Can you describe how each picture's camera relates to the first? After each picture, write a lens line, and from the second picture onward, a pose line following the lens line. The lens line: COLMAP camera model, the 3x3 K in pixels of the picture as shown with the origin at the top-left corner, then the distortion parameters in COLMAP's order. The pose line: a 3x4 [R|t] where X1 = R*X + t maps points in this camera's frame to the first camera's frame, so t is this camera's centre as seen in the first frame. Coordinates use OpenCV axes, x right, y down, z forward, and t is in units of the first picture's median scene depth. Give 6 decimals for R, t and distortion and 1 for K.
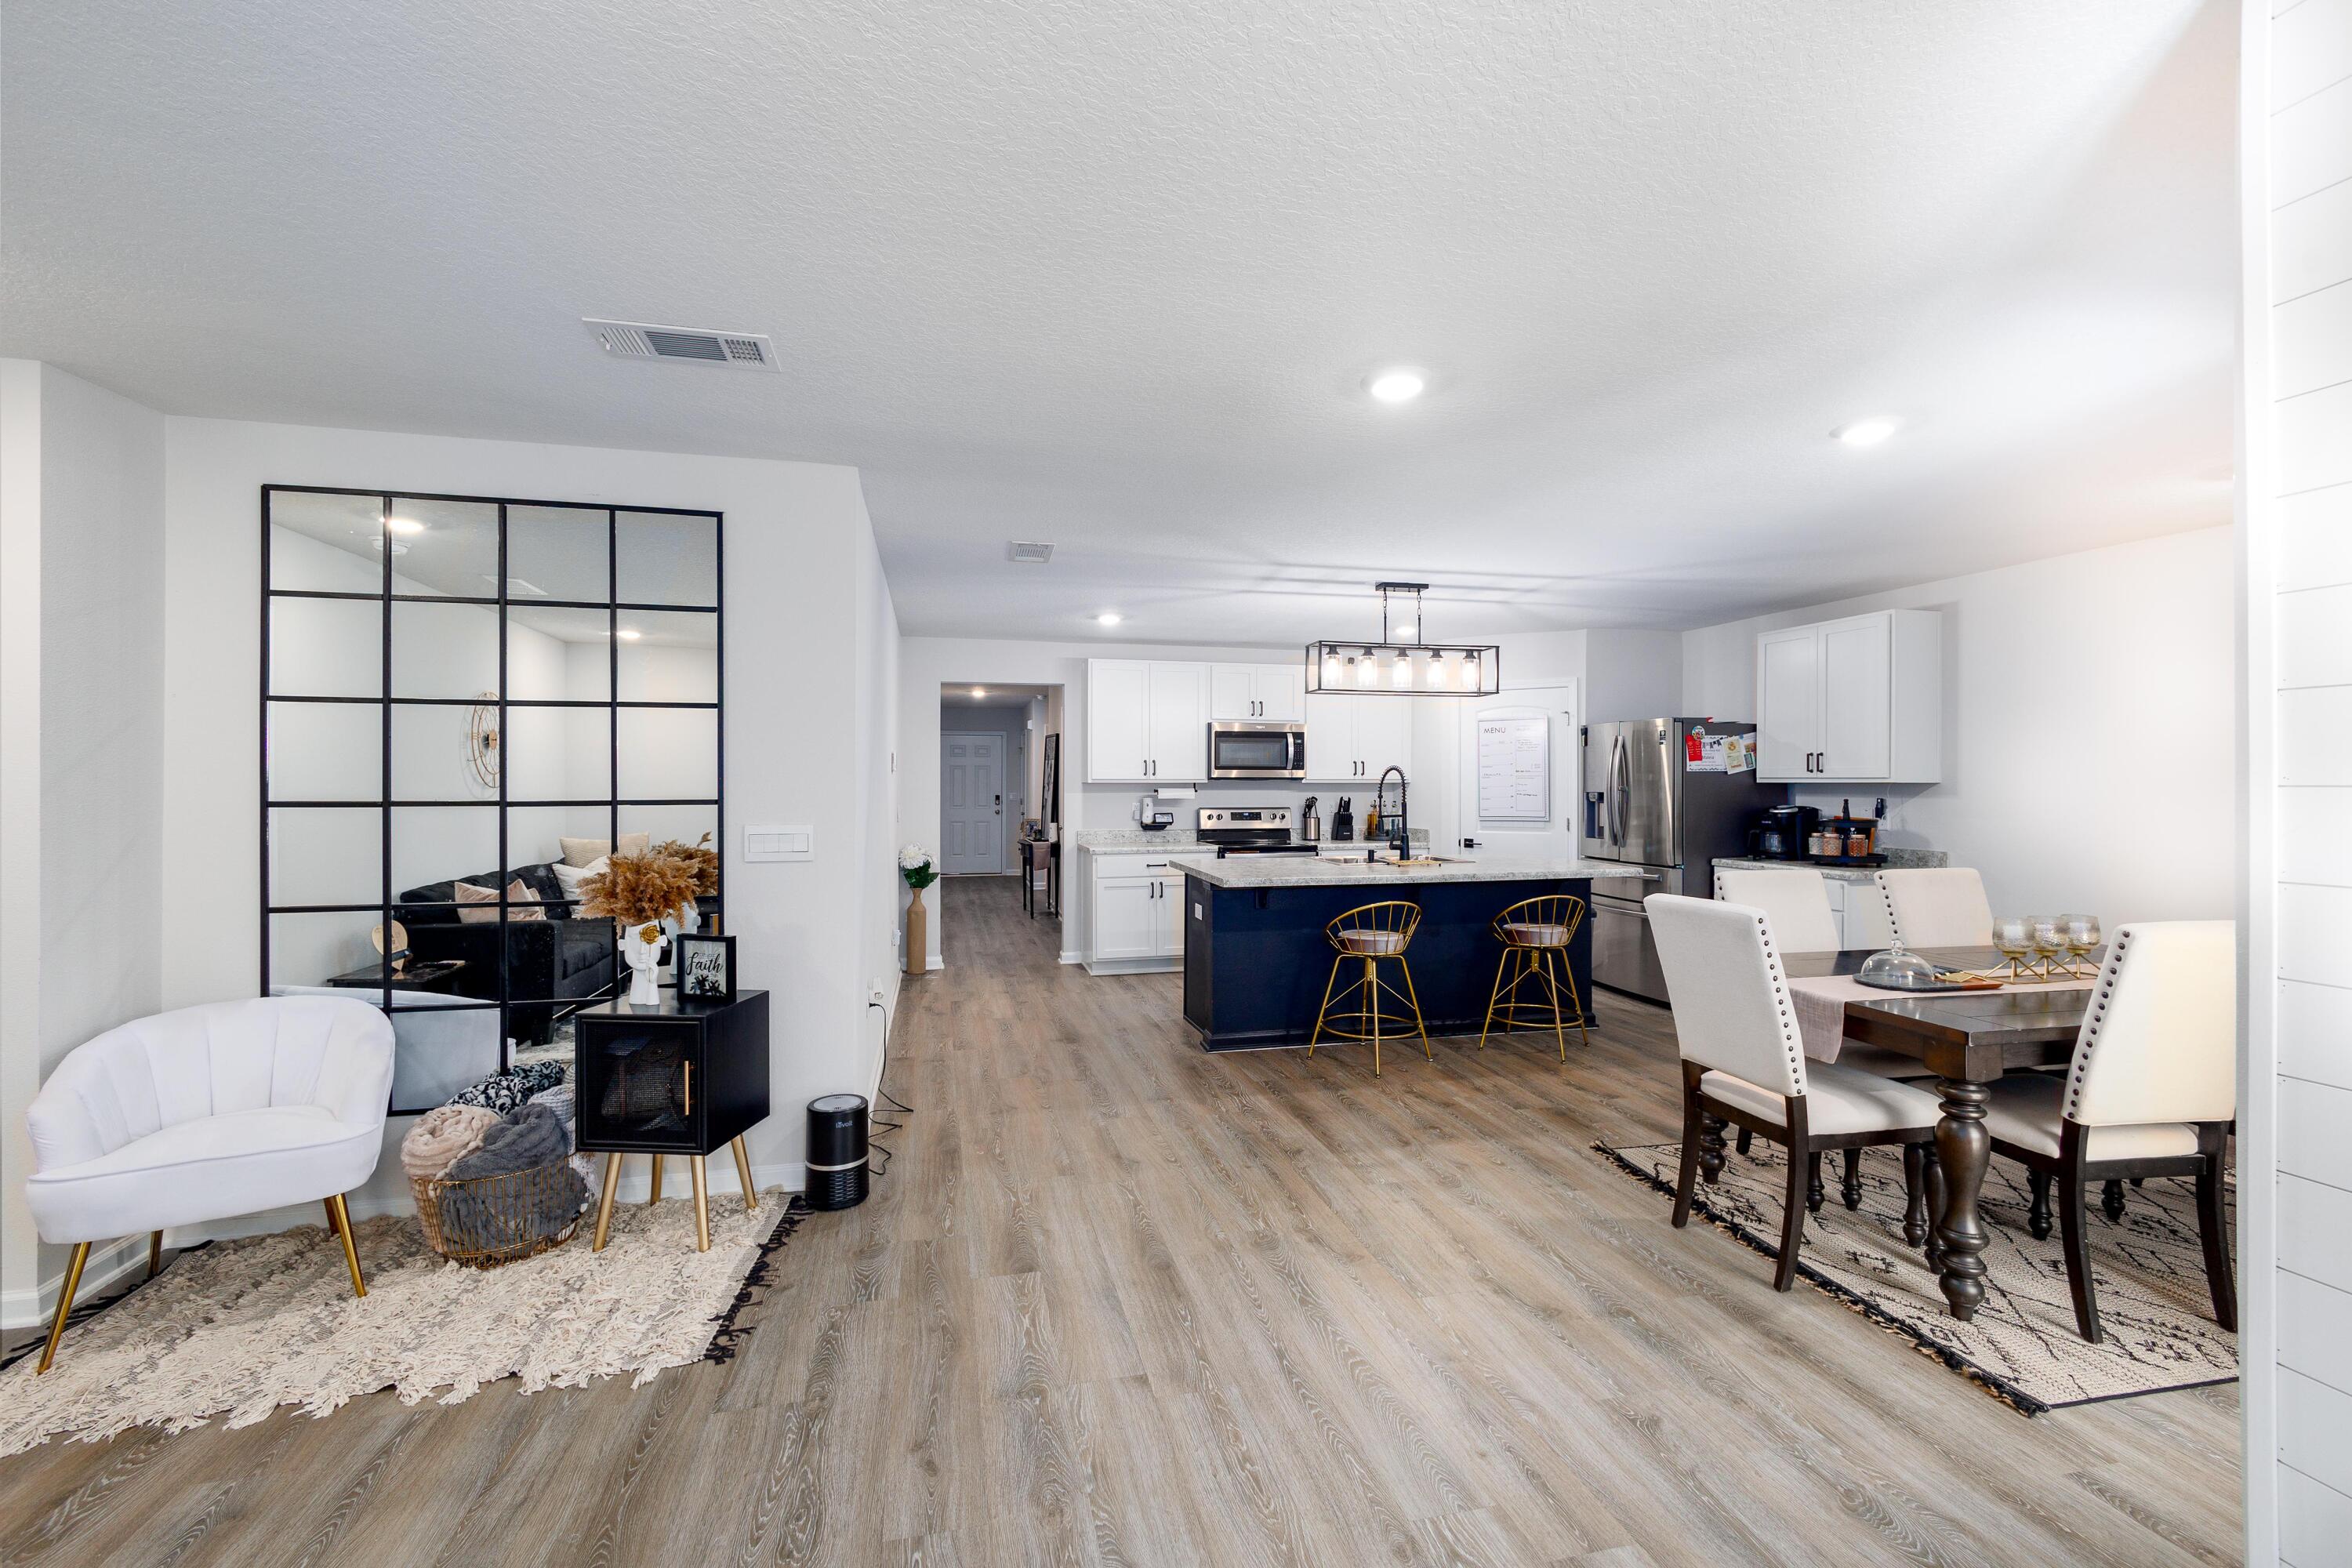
lens RADIAL K [[1011.7, 0, 1170.8], [0, 1011.7, 777.8], [0, 0, 1]] dist [-0.009067, 0.000116]
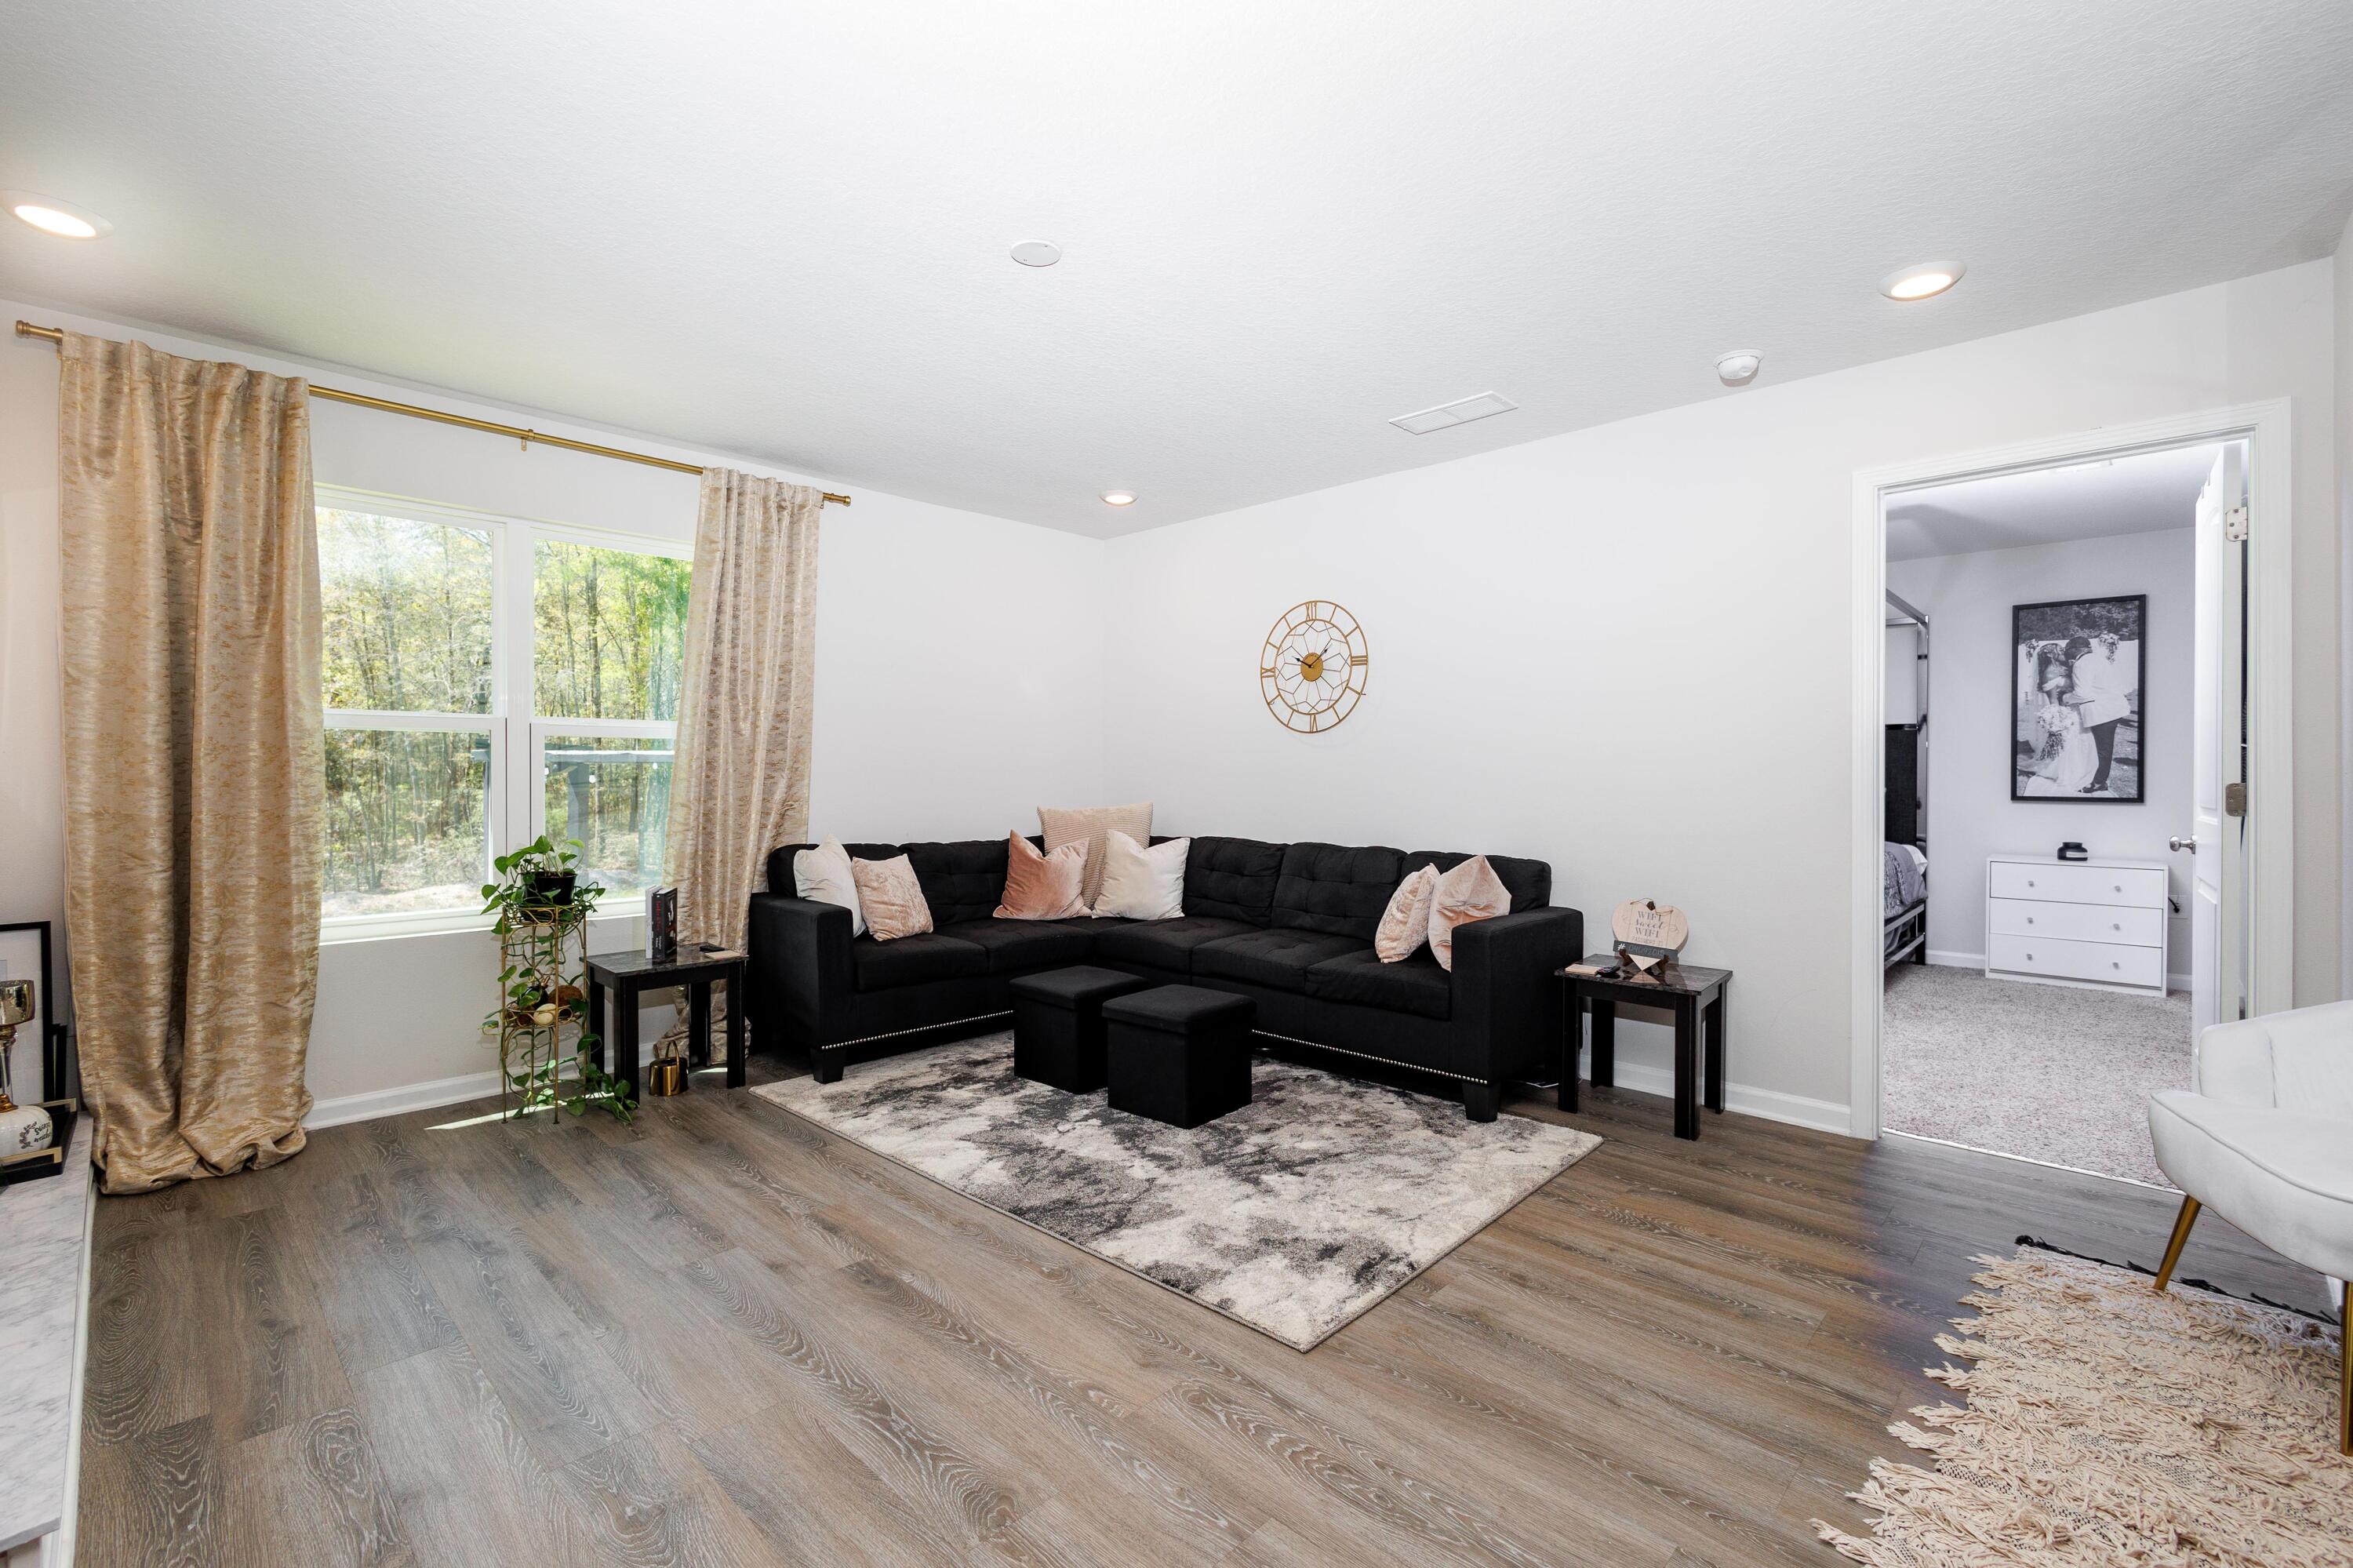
lens RADIAL K [[1012.2, 0, 1171.3], [0, 1012.2, 777.8], [0, 0, 1]] dist [-0.009067, 0.000116]
pose [[-0.841018, 0.001832, -0.541004, 0.062648], [0.000227, 0.999995, 0.003033, 0.030433], [0.541007, 0.002428, -0.841015, 0.416997]]
